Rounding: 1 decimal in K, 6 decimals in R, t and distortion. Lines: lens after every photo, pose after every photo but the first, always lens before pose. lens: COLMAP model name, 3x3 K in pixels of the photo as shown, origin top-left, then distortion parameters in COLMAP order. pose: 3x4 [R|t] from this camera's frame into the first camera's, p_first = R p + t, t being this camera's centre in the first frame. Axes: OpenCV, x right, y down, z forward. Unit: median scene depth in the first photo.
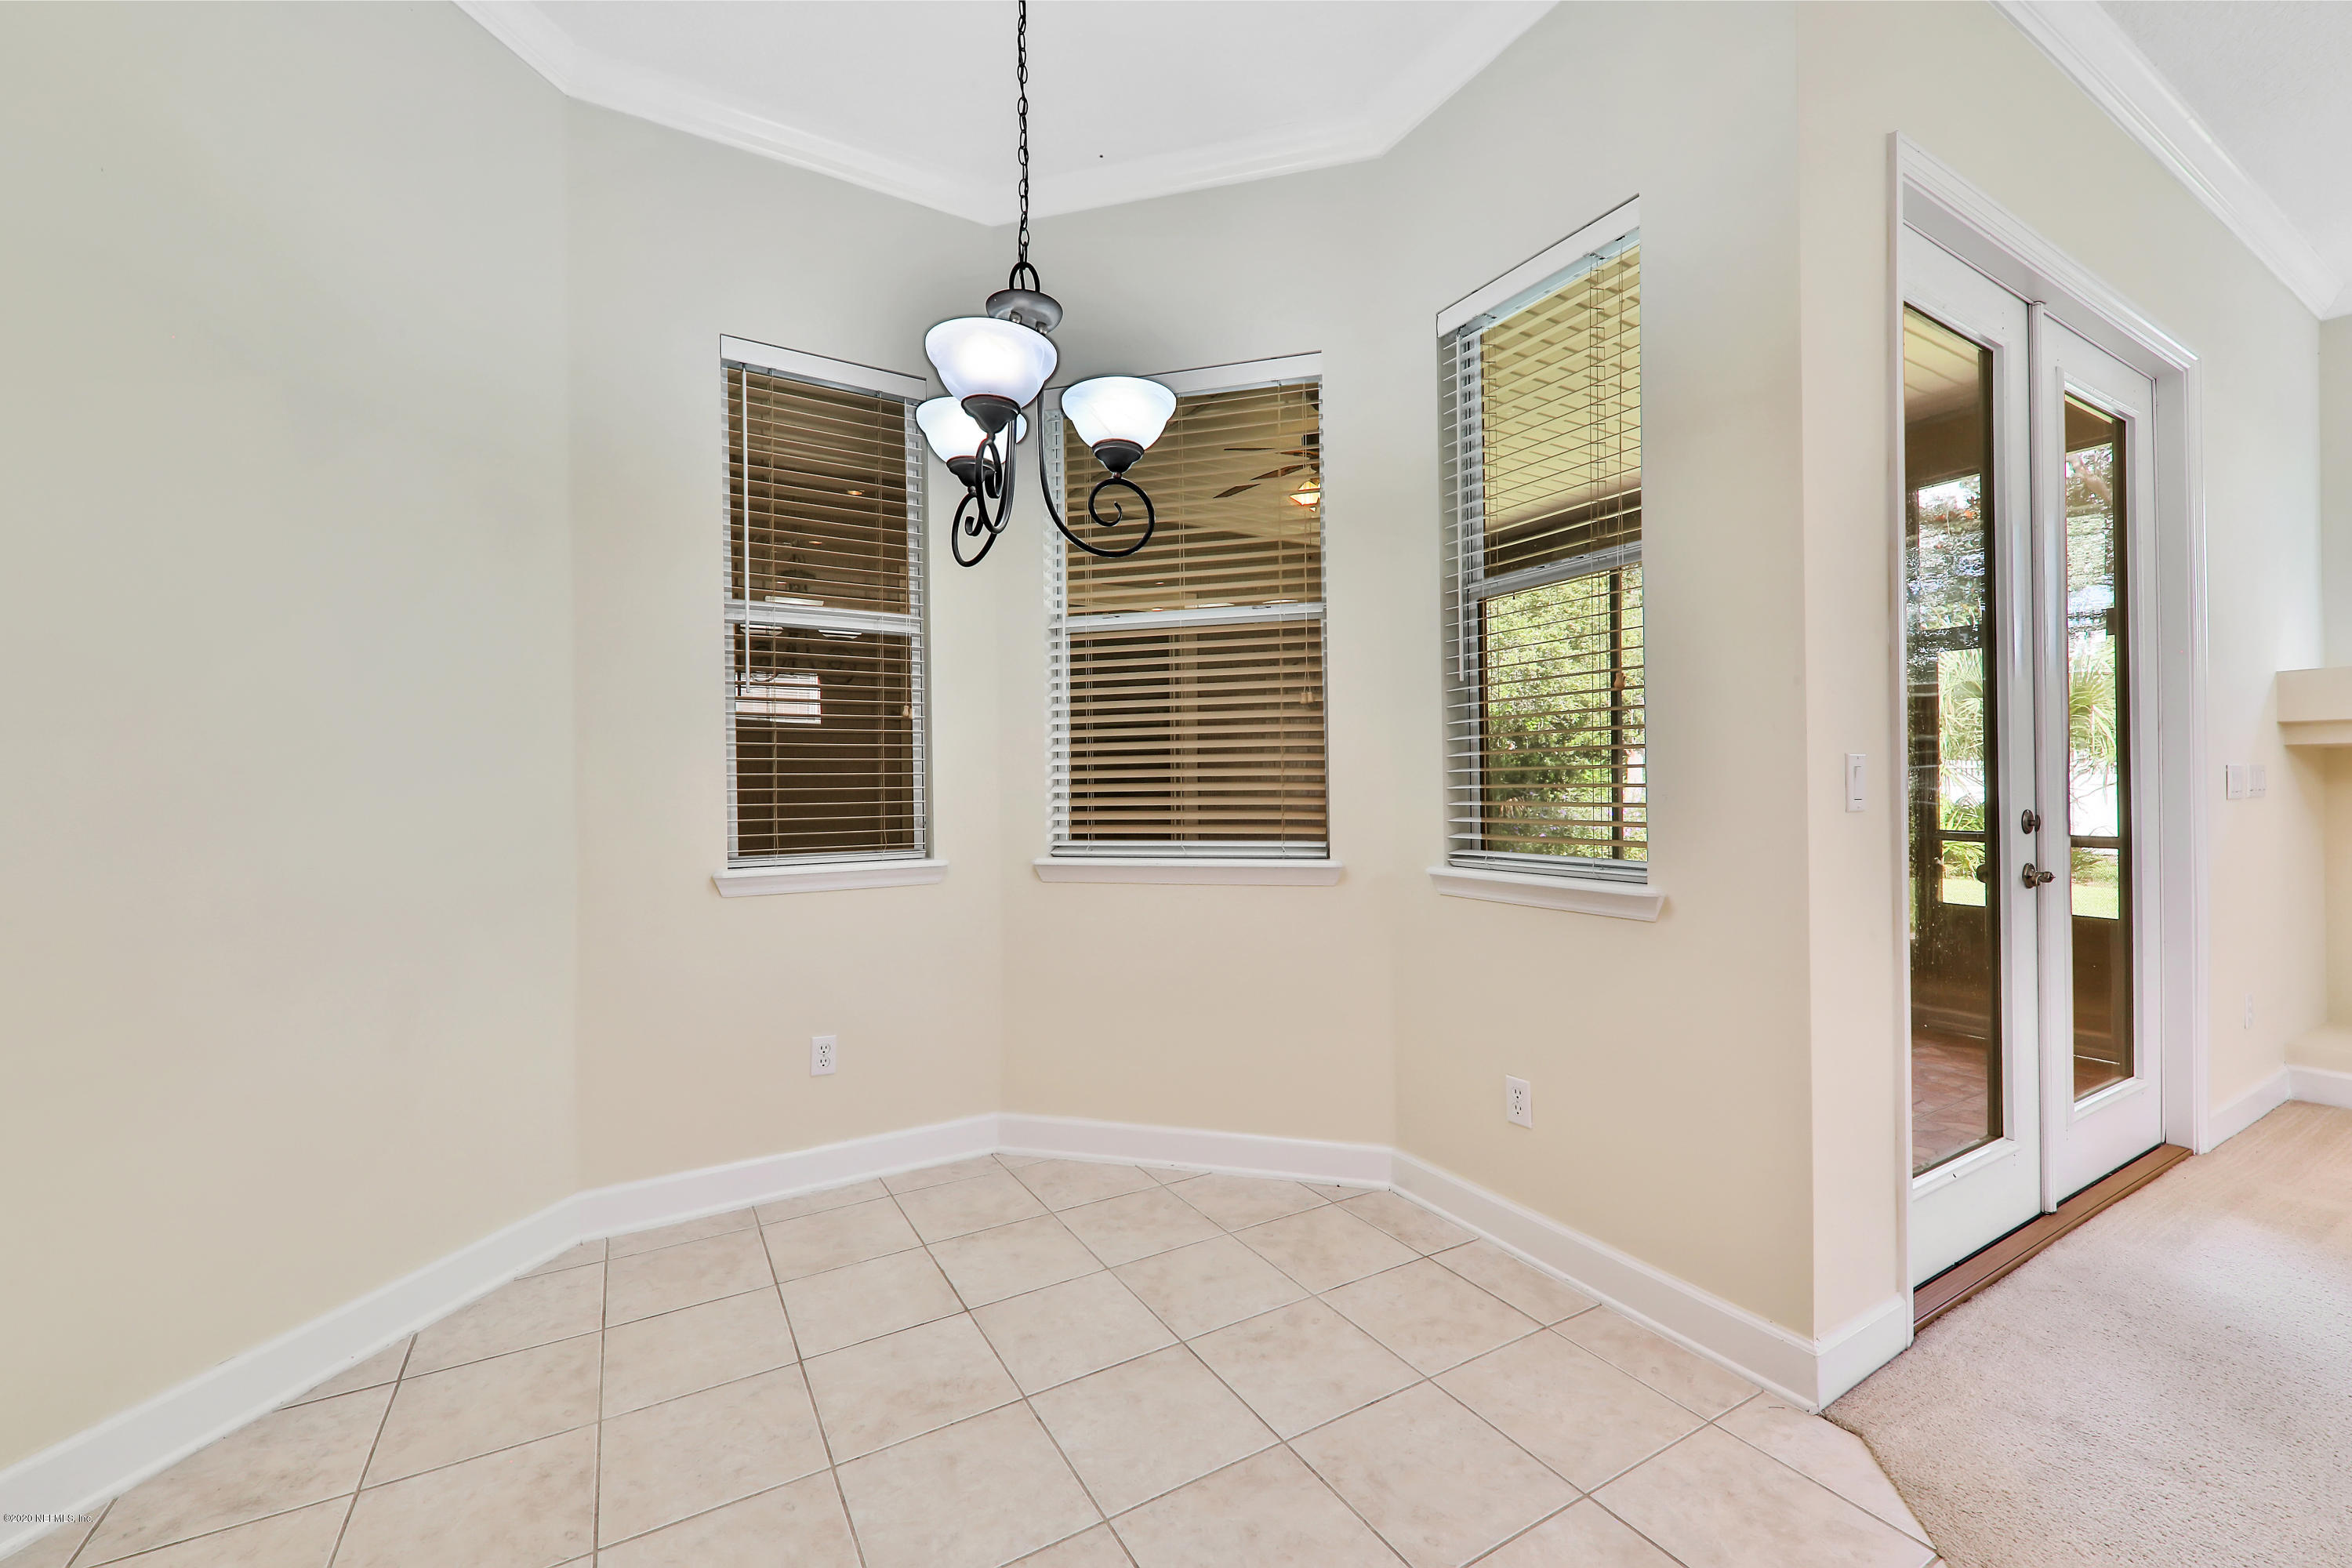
lens RADIAL K [[958.3, 0, 1190.5], [0, 958.3, 791.1], [0, 0, 1]] dist [0.003716, 0.000236]
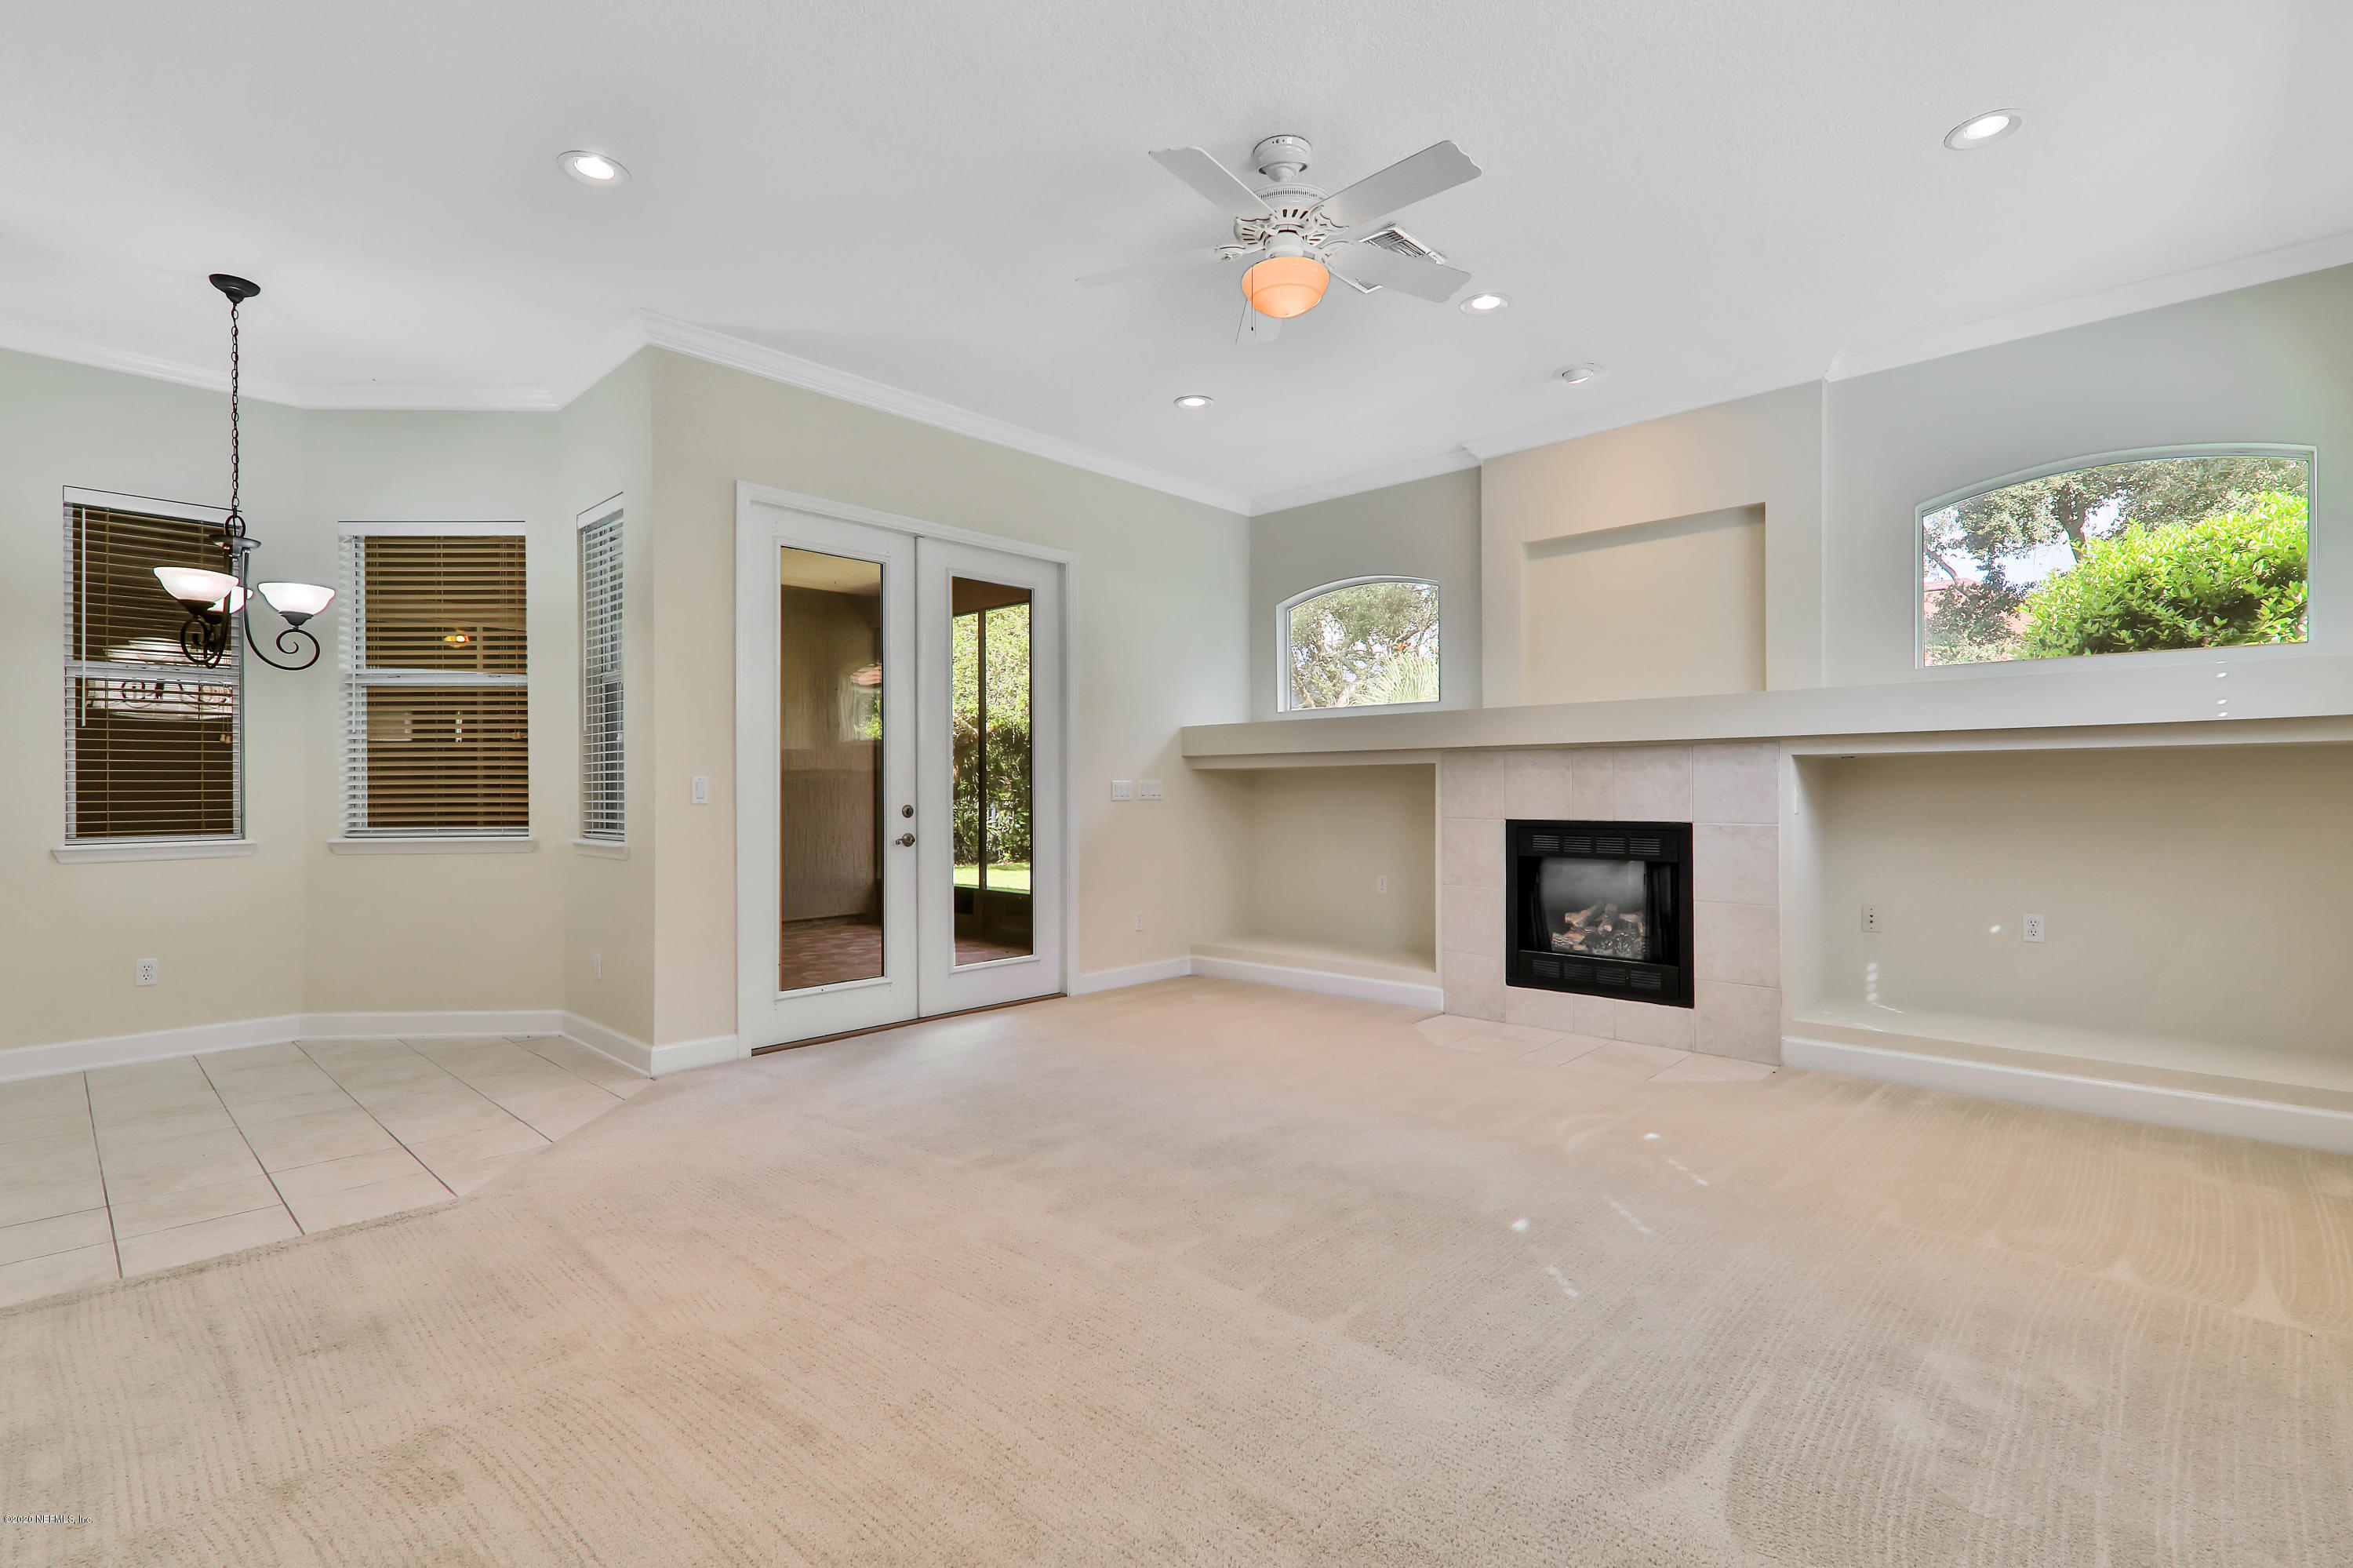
lens RADIAL K [[1045.6, 0, 1107.8], [0, 1045.6, 784.5], [0, 0, 1]] dist [0.019536, -0.009816]
pose [[0.966073, 0.006063, 0.258197, 0.628004], [-0.003543, 0.999941, -0.010223, -0.000896], [-0.258244, 0.008961, 0.966038, -0.956340]]
